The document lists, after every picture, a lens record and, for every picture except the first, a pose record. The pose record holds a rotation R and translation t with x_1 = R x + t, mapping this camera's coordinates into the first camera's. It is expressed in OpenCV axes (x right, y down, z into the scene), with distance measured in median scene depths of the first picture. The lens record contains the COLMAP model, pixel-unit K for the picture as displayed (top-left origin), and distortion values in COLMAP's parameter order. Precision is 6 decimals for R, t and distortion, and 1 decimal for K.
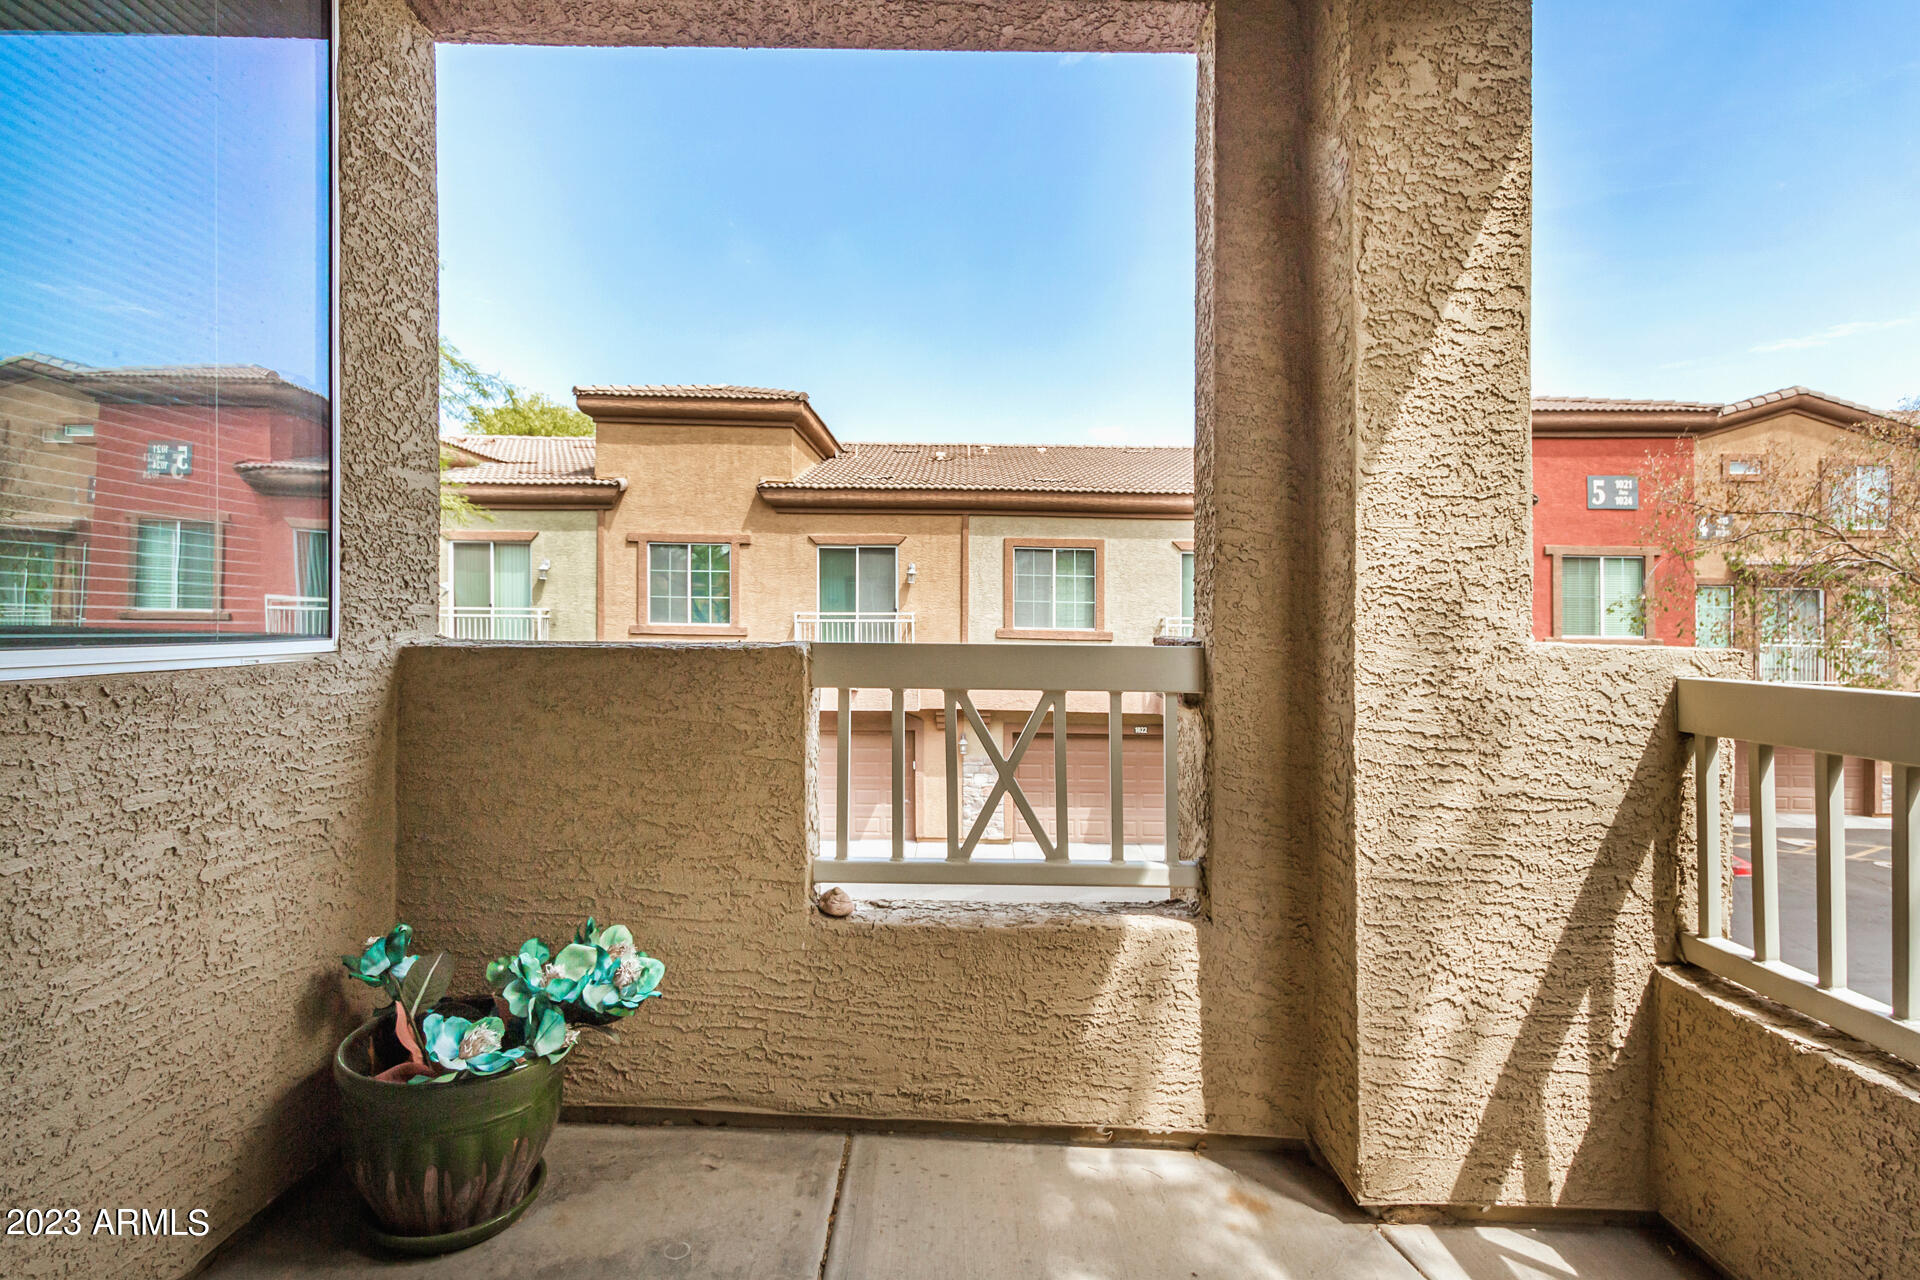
lens RADIAL K [[937.2, 0, 967.6], [0, 937.2, 620.1], [0, 0, 1]] dist [0.035907, -0.018856]
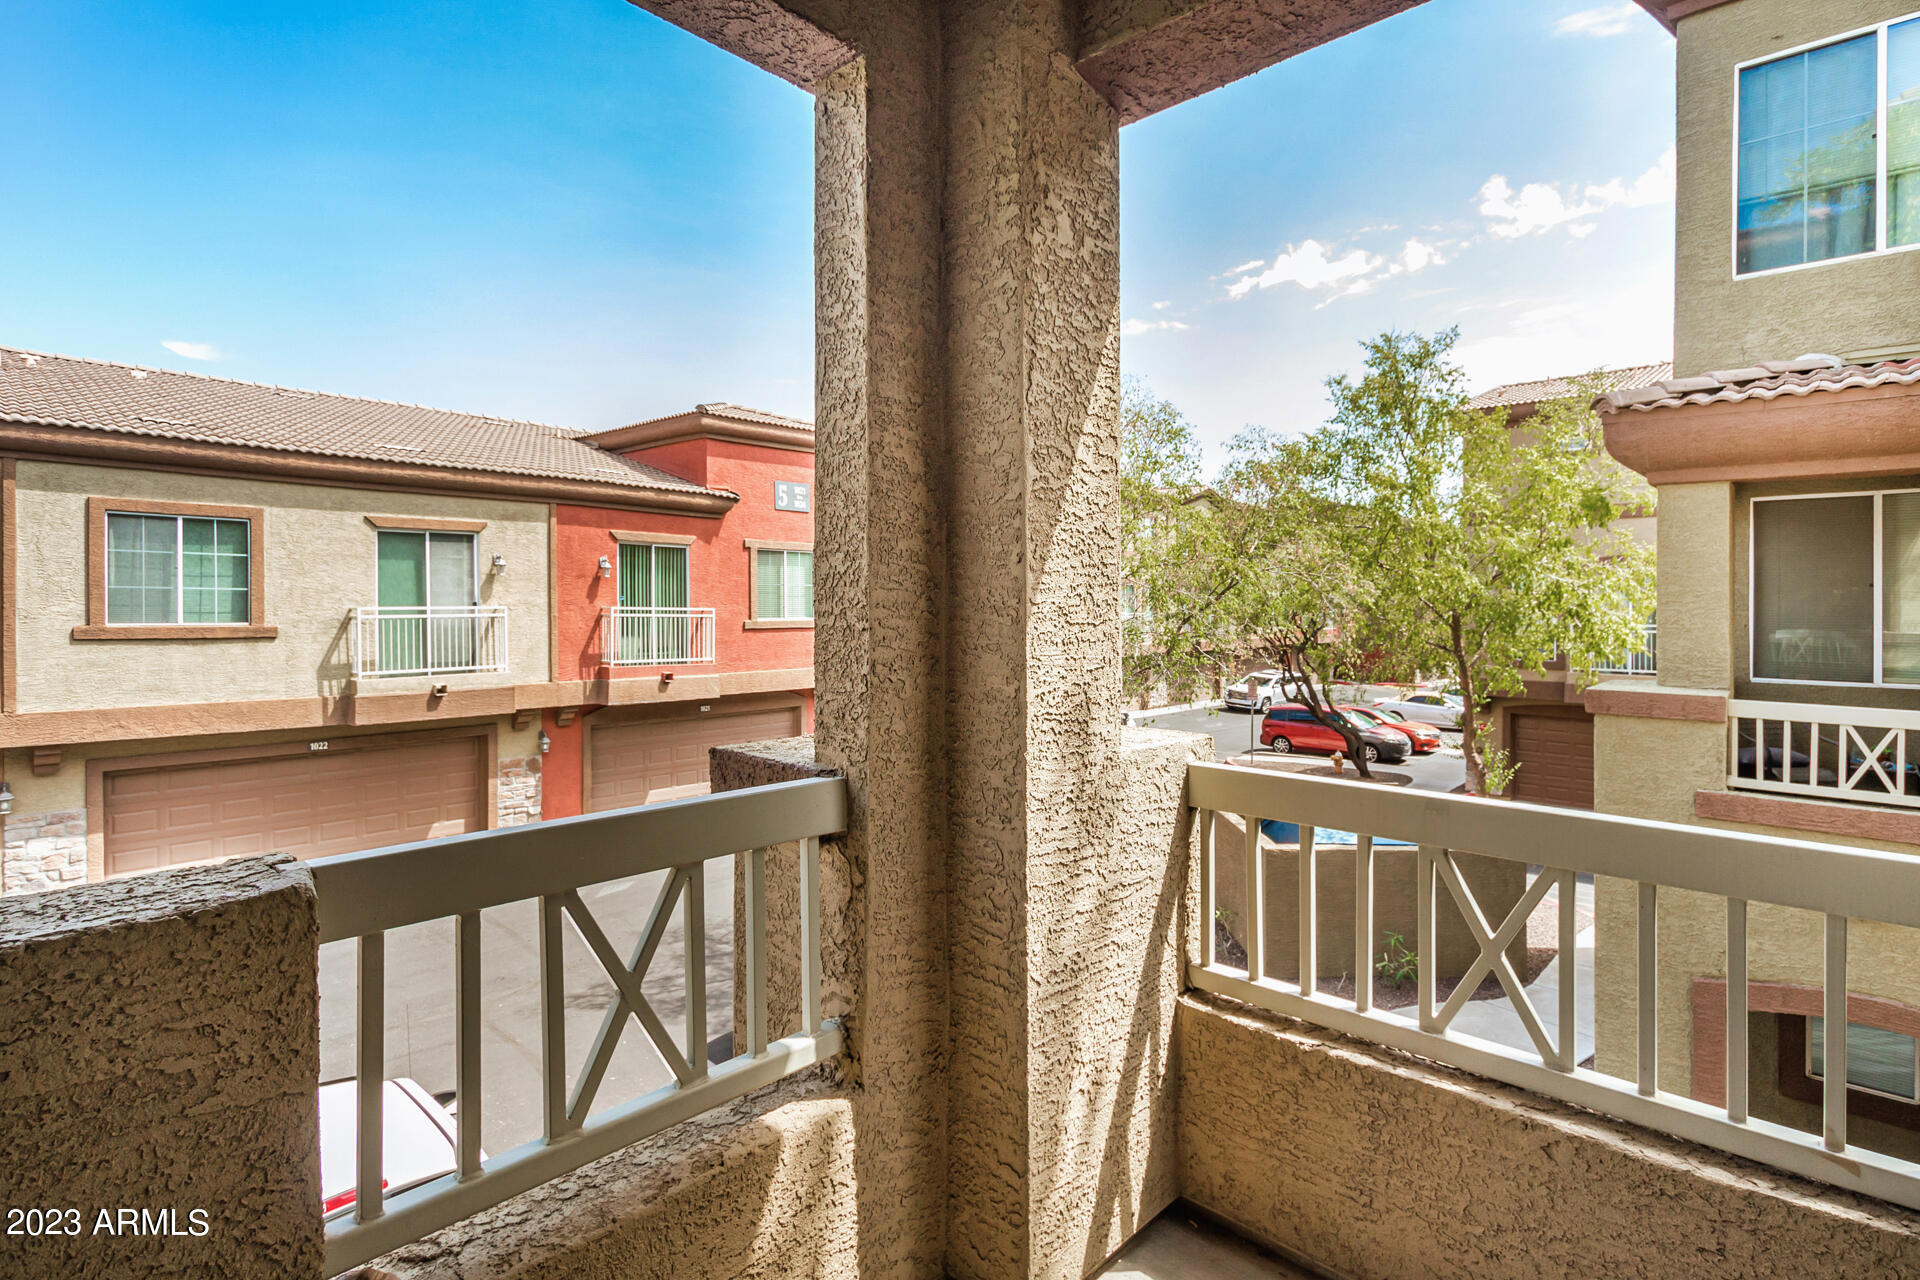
lens RADIAL K [[946.4, 0, 976.4], [0, 946.4, 603.3], [0, 0, 1]] dist [0.013407, 0.000251]
pose [[0.683401, -0.007639, 0.730003, -0.358505], [0.001742, 0.999959, 0.008834, -0.163468], [-0.730041, -0.004766, 0.683387, 0.347859]]
